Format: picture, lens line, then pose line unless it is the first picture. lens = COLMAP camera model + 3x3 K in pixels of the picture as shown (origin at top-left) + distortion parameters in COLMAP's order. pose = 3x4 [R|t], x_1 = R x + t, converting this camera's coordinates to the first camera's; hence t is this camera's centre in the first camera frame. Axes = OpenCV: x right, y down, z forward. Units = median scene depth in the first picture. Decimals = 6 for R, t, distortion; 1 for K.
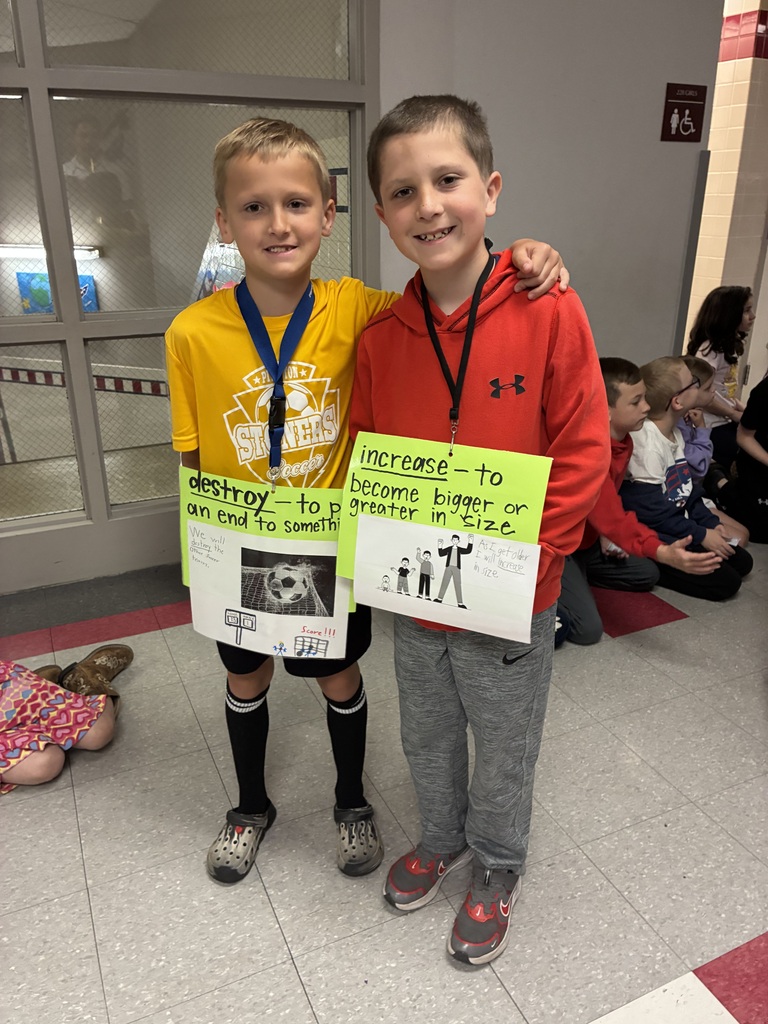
lens RADIAL K [[779.9, 0, 384.0], [0, 779.9, 512.0], [0, 0, 1]] dist [0.041148, -0.092423]
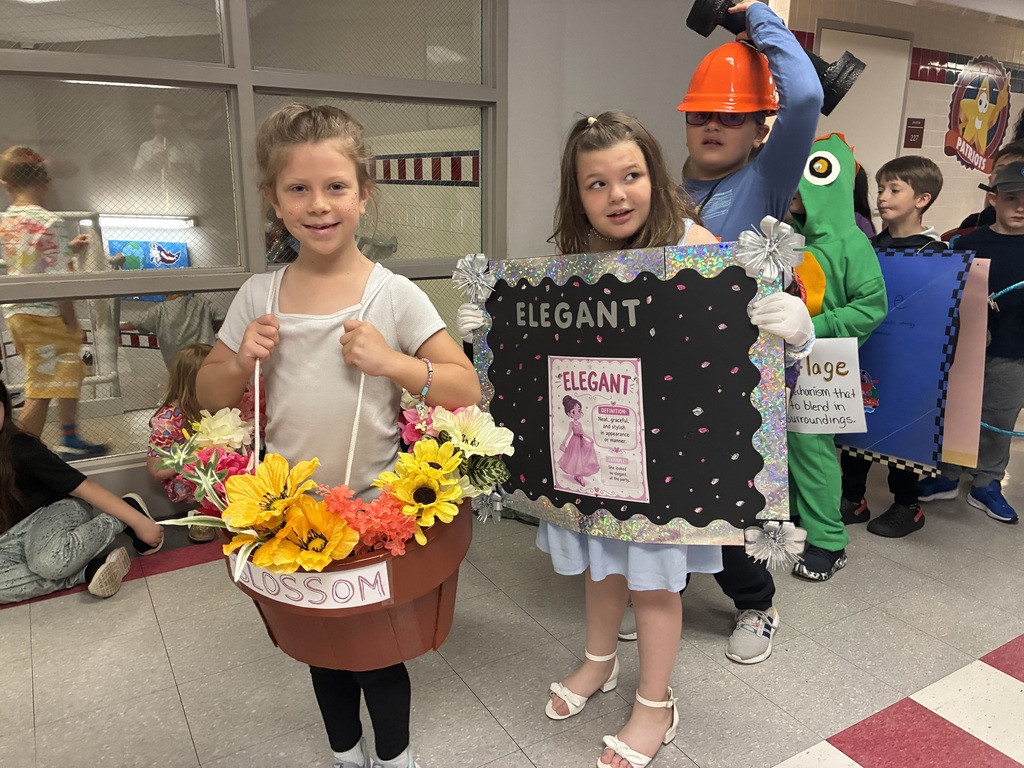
lens RADIAL K [[762.7, 0, 512.0], [0, 762.7, 384.0], [0, 0, 1]] dist [0.004164, -0.024910]
pose [[0.995443, -0.011952, 0.094603, -0.214994], [0.022929, 0.993005, -0.115821, 0.111213], [-0.092557, 0.117462, 0.988755, -0.259756]]
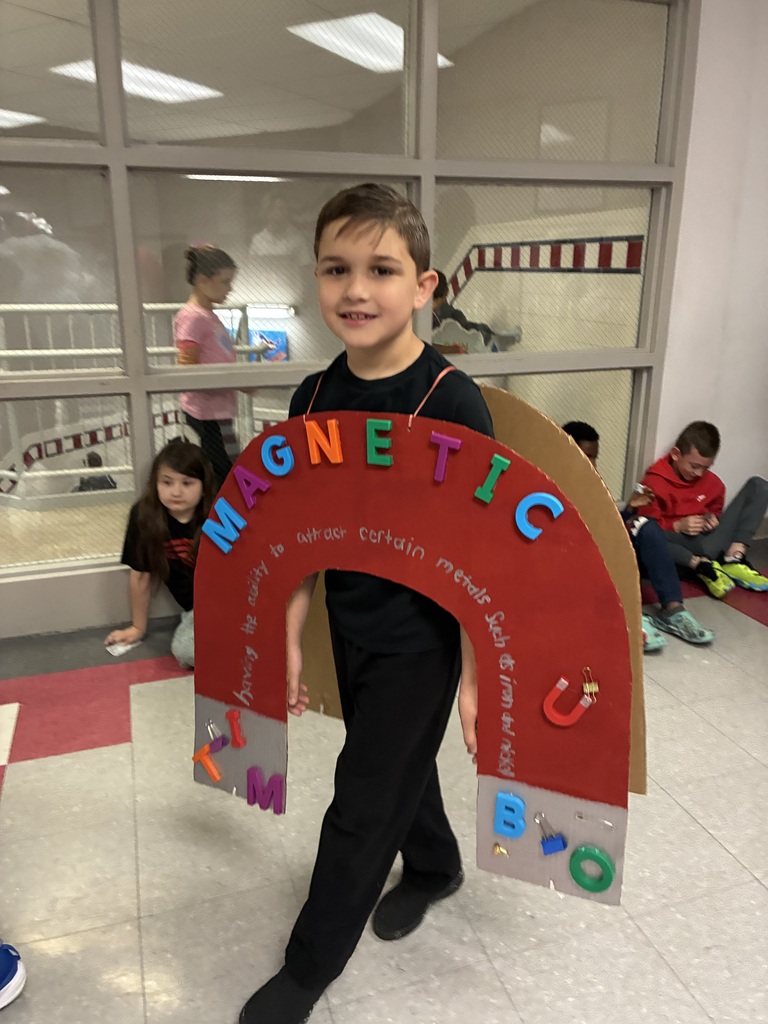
lens RADIAL K [[762.7, 0, 384.0], [0, 762.7, 512.0], [0, 0, 1]] dist [0.004164, -0.024910]
pose [[0.991255, 0.035328, -0.127141, -0.515823], [-0.043477, 0.997135, -0.061905, 0.094213], [0.124590, 0.066891, 0.989951, -0.244529]]
